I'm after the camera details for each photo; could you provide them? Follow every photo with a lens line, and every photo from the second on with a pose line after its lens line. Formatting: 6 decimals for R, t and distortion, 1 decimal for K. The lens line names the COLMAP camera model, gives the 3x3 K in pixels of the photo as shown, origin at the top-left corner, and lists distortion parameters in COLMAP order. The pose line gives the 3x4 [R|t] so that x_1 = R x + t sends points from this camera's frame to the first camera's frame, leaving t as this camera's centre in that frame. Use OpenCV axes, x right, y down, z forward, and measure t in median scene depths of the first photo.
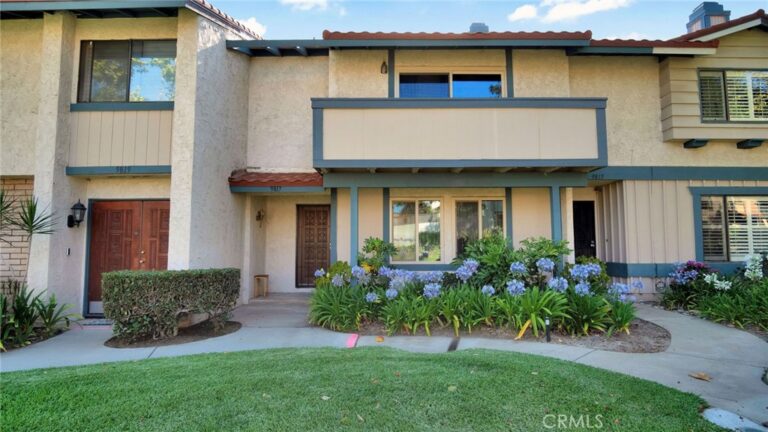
lens RADIAL K [[403.9, 0, 384.0], [0, 403.9, 216.0], [0, 0, 1]] dist [-0.014172, 0.001048]
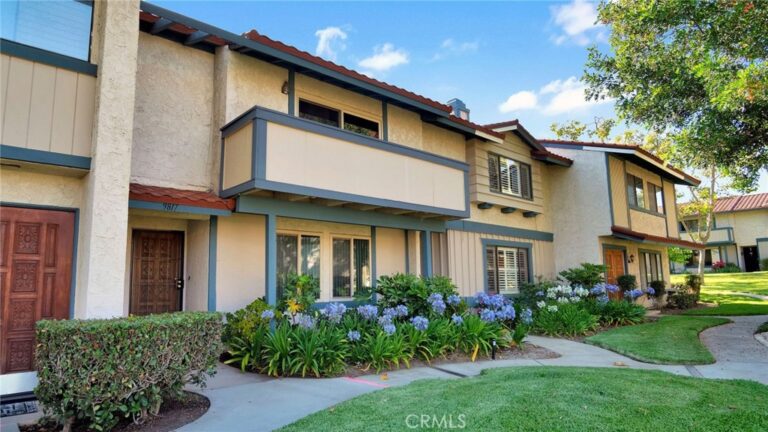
lens RADIAL K [[432.1, 0, 347.8], [0, 432.1, 235.6], [0, 0, 1]] dist [-0.020025, 0.000201]
pose [[0.785256, 0.065247, 0.615723, -0.472531], [-0.035880, 0.997556, -0.059950, 0.021418], [-0.618130, 0.024984, 0.785678, 0.152180]]
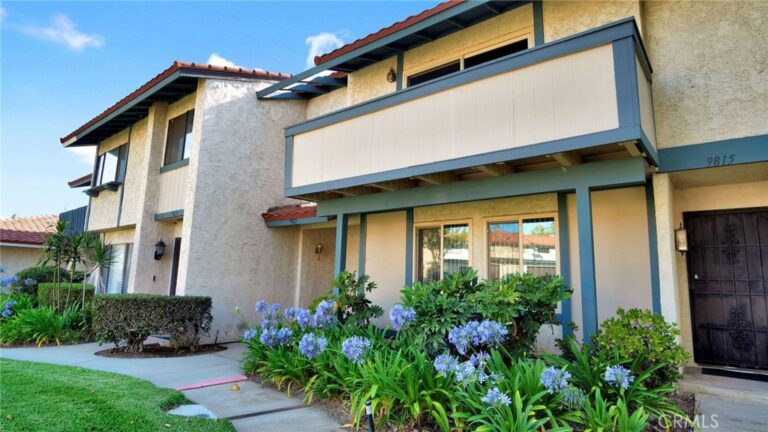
lens RADIAL K [[403.9, 0, 384.0], [0, 403.9, 216.0], [0, 0, 1]] dist [-0.014172, 0.001048]
pose [[0.794005, -0.071434, -0.603700, 0.499263], [0.017789, 0.995377, -0.094384, 0.018088], [0.607651, 0.064203, 0.791605, 0.318192]]
